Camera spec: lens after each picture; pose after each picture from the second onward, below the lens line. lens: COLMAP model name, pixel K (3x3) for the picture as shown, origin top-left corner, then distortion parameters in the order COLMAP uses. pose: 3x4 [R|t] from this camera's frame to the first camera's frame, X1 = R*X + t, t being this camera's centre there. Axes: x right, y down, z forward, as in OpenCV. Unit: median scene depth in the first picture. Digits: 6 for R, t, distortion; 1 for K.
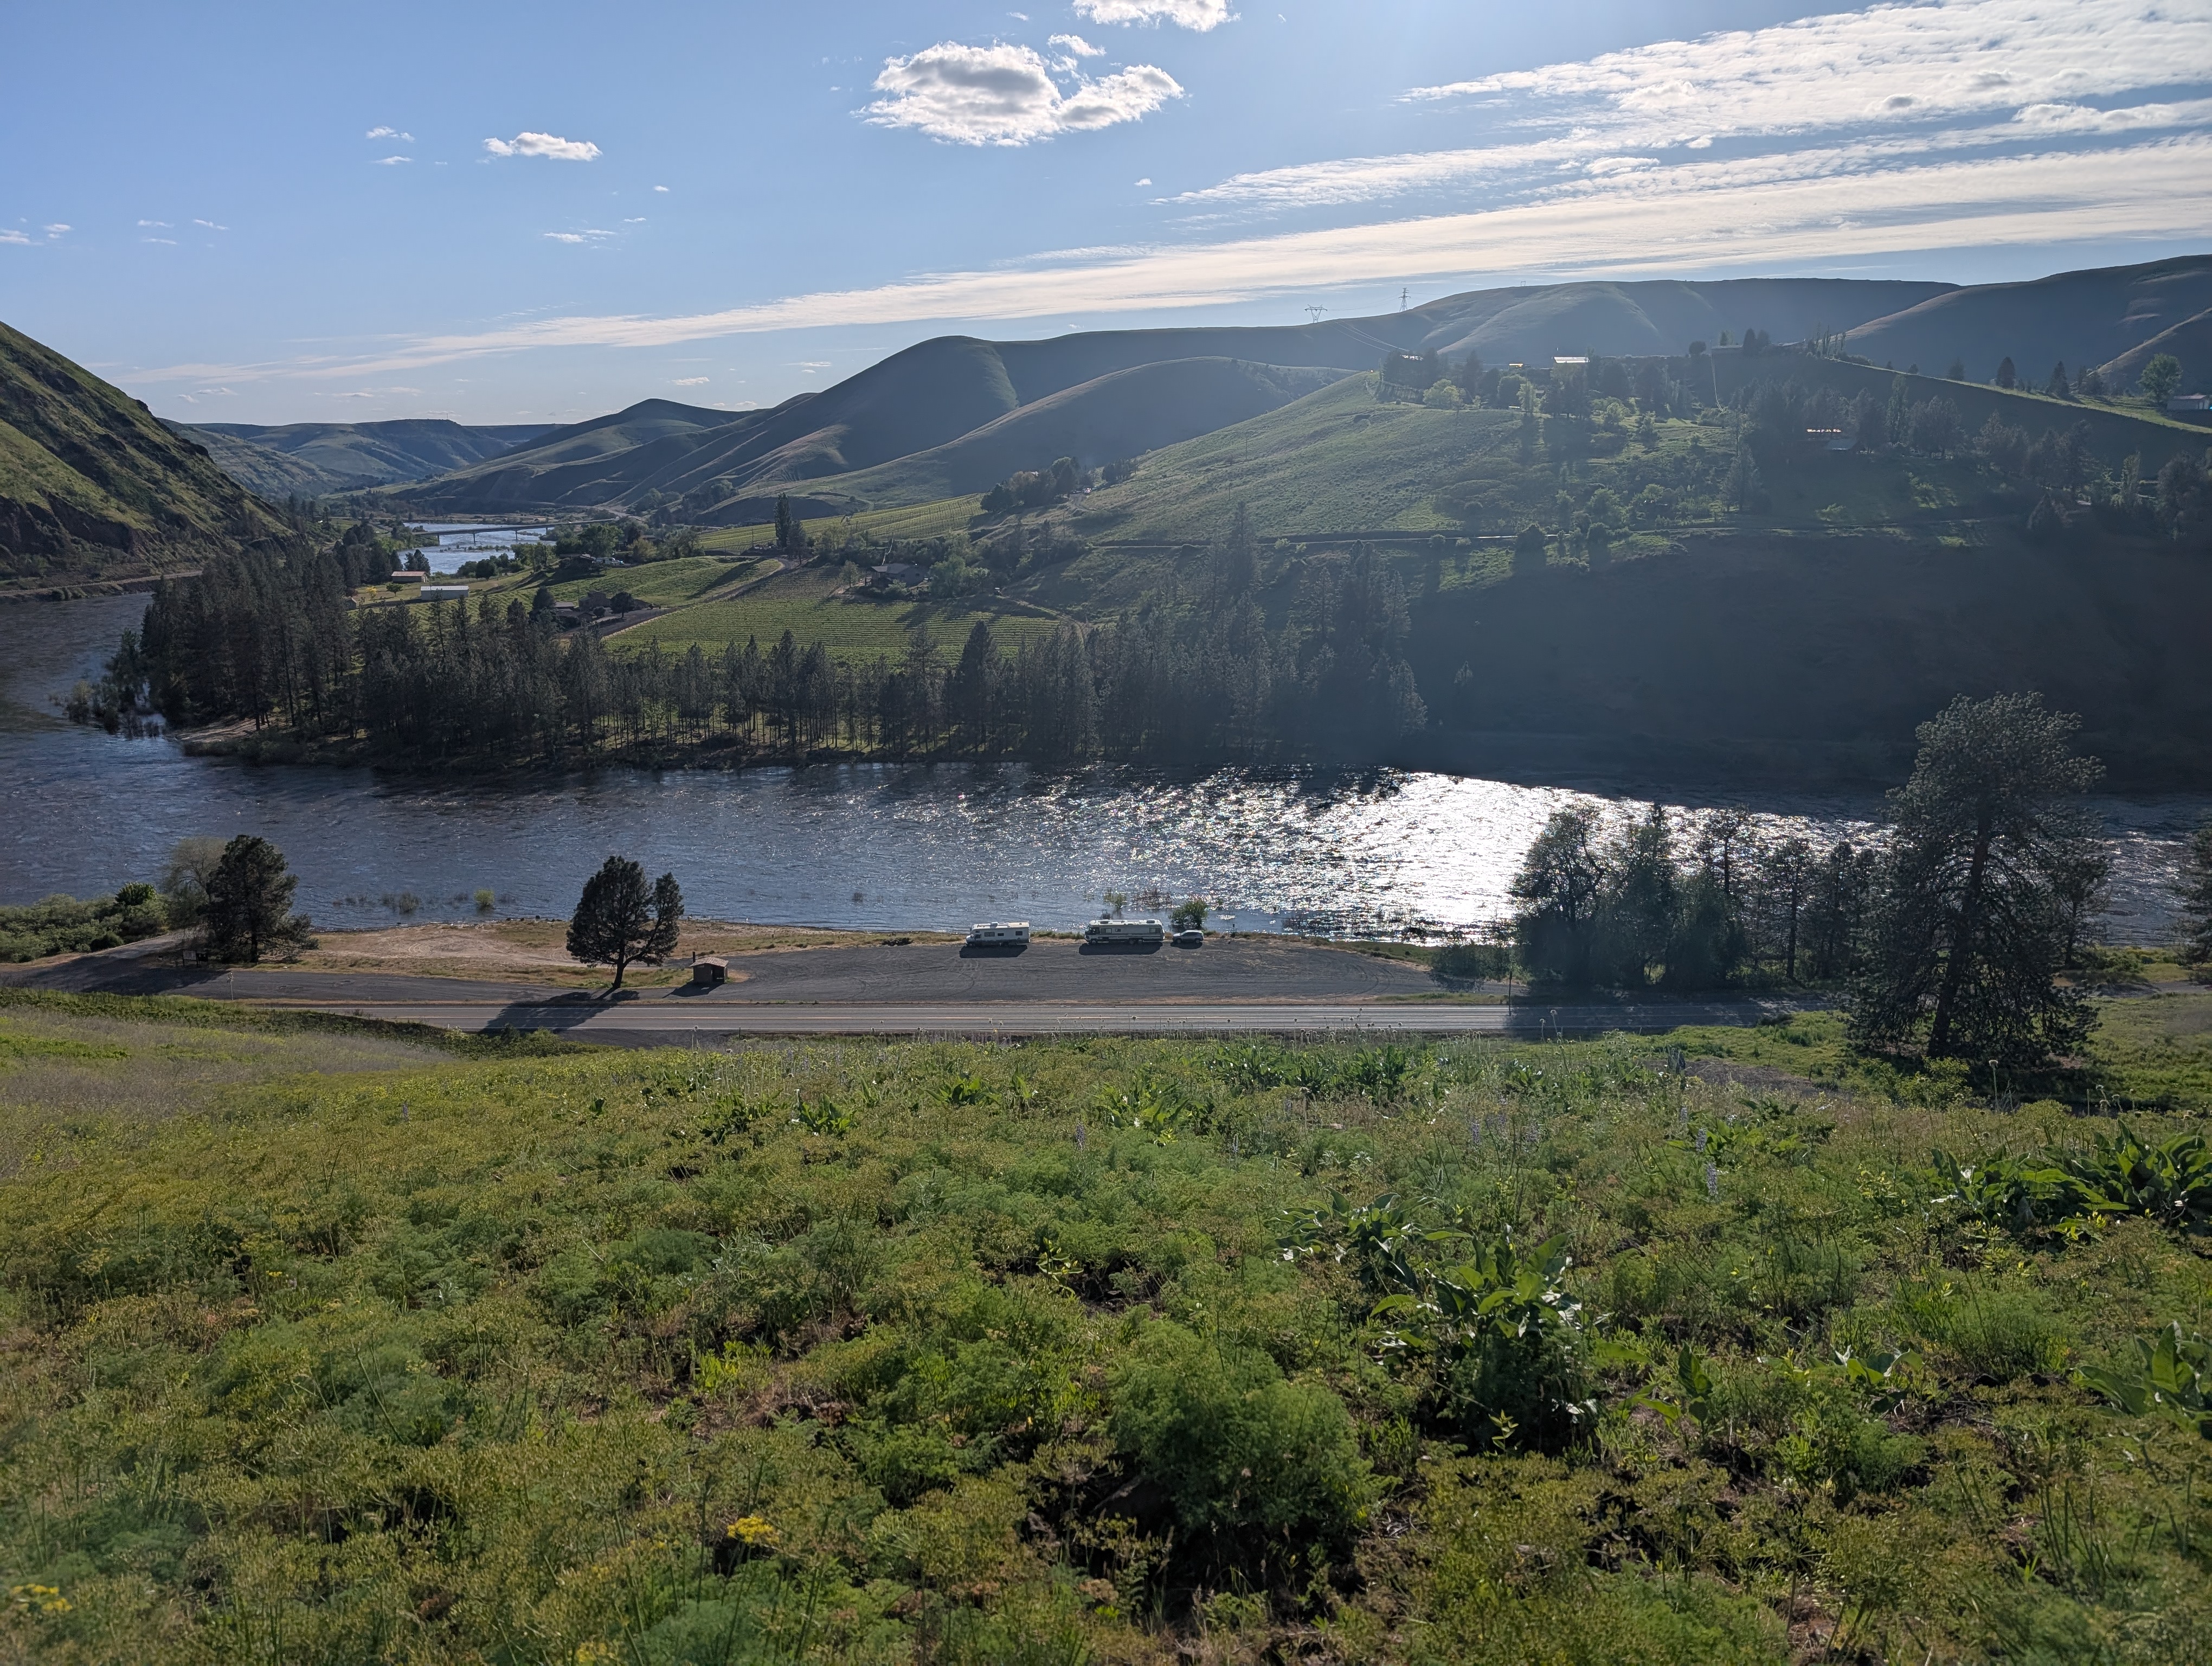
lens RADIAL K [[1584.9, 0, 1081.1], [0, 1584.9, 851.2], [0, 0, 1]] dist [0.016338, -0.015936]
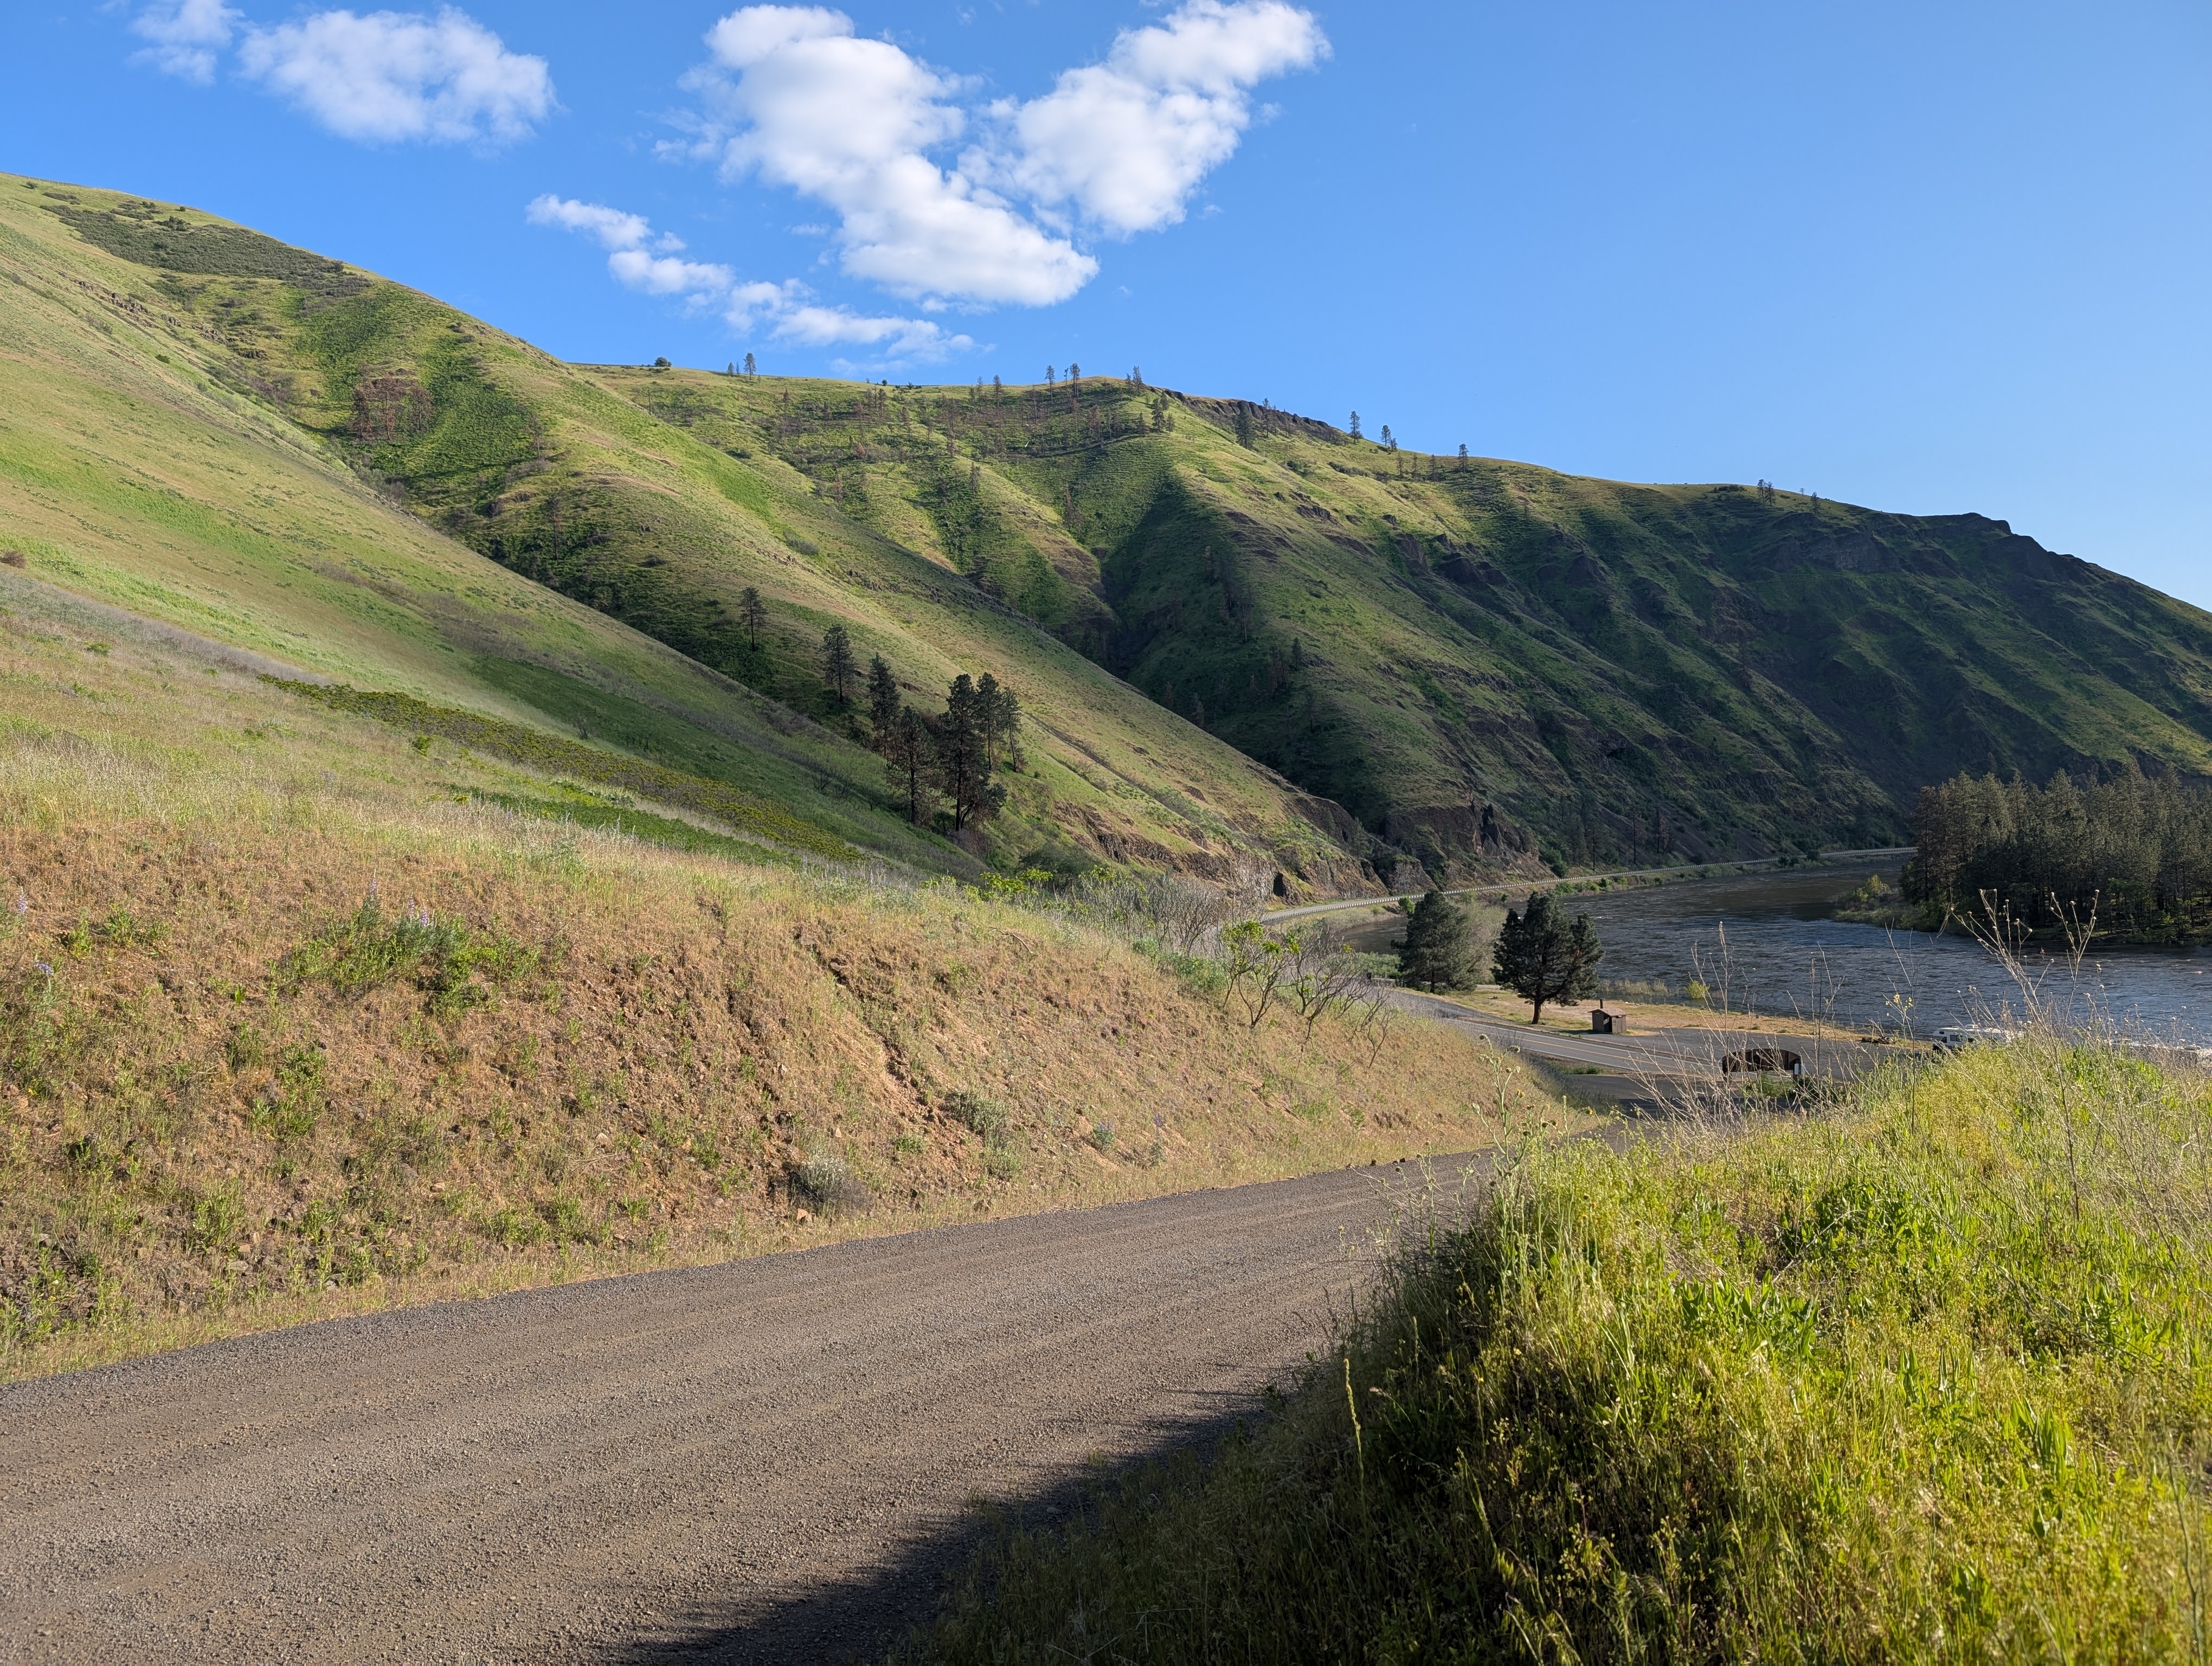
lens RADIAL K [[1584.9, 0, 1082.0], [0, 1584.9, 847.1], [0, 0, 1]] dist [0.016338, -0.015936]
pose [[0.288054, -0.019967, -0.957406, 0.204478], [-0.167610, 0.983298, -0.070936, 0.032794], [0.942832, 0.180904, 0.279897, 0.150097]]
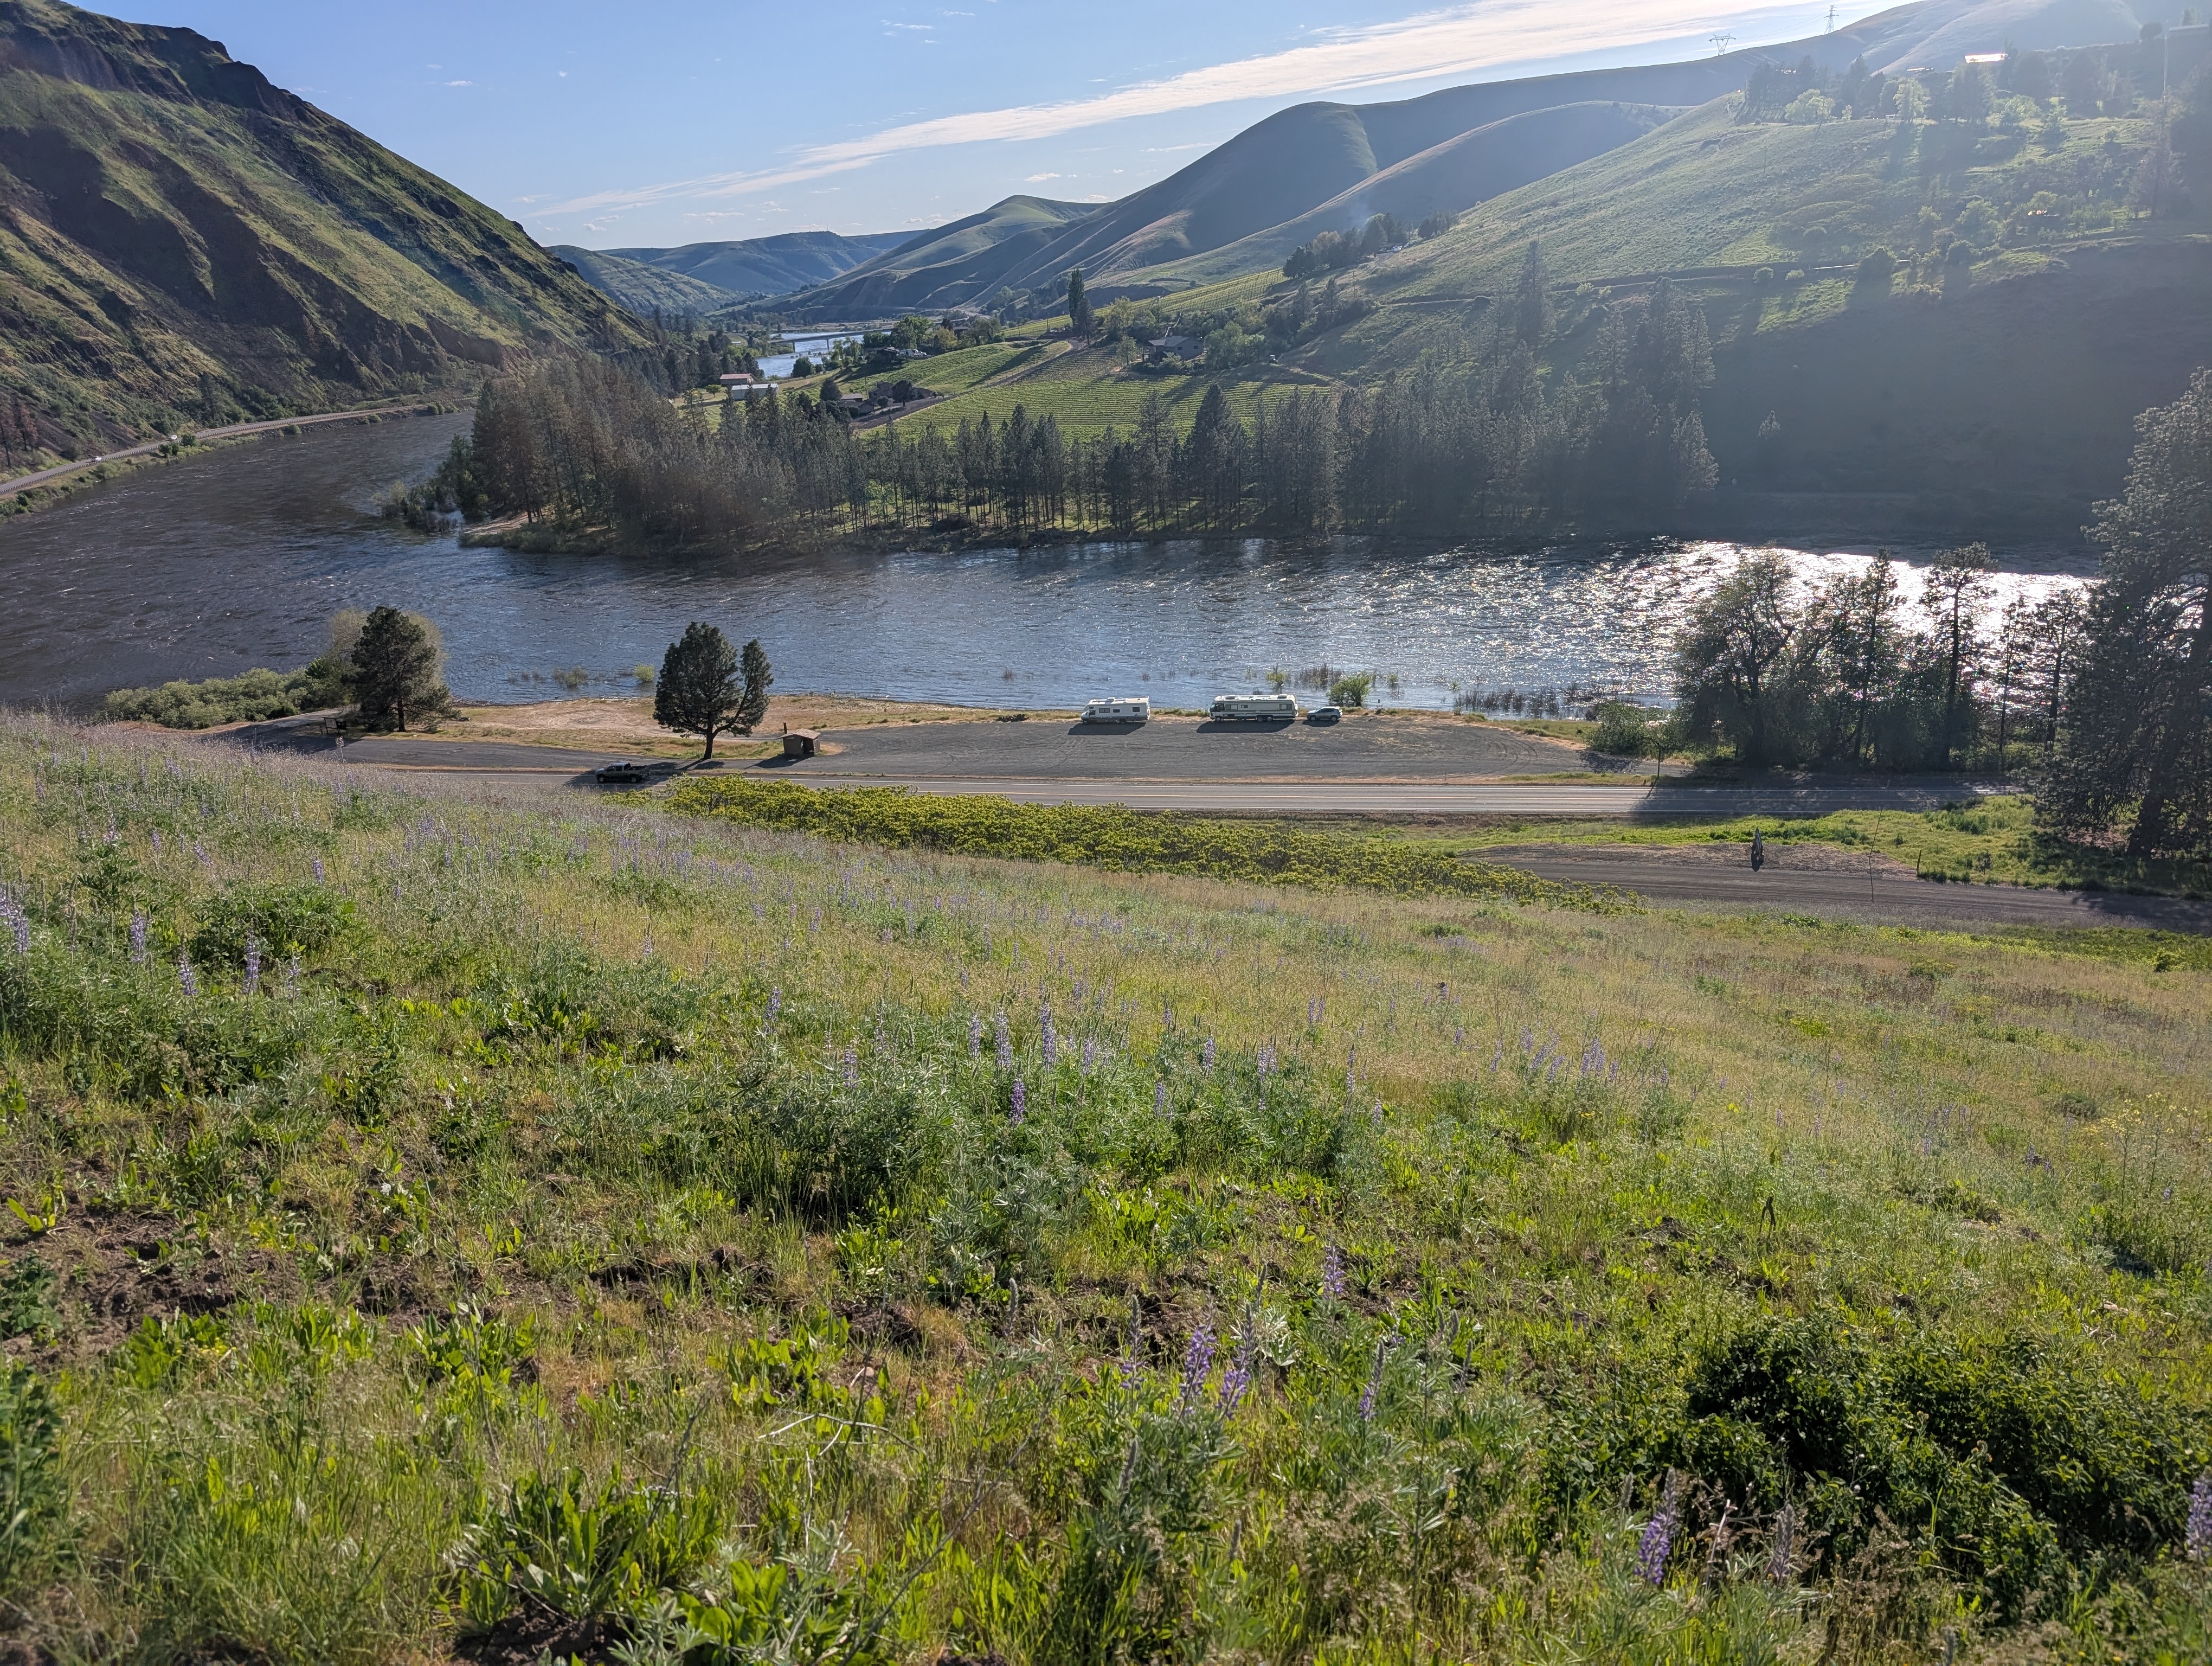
lens RADIAL K [[1584.9, 0, 1112.8], [0, 1584.9, 843.7], [0, 0, 1]] dist [0.016338, -0.015936]
pose [[0.977094, 0.020608, -0.211810, 0.056443], [0.004432, 0.993114, 0.117069, 0.008842], [0.212764, -0.115326, 0.970274, 0.035618]]
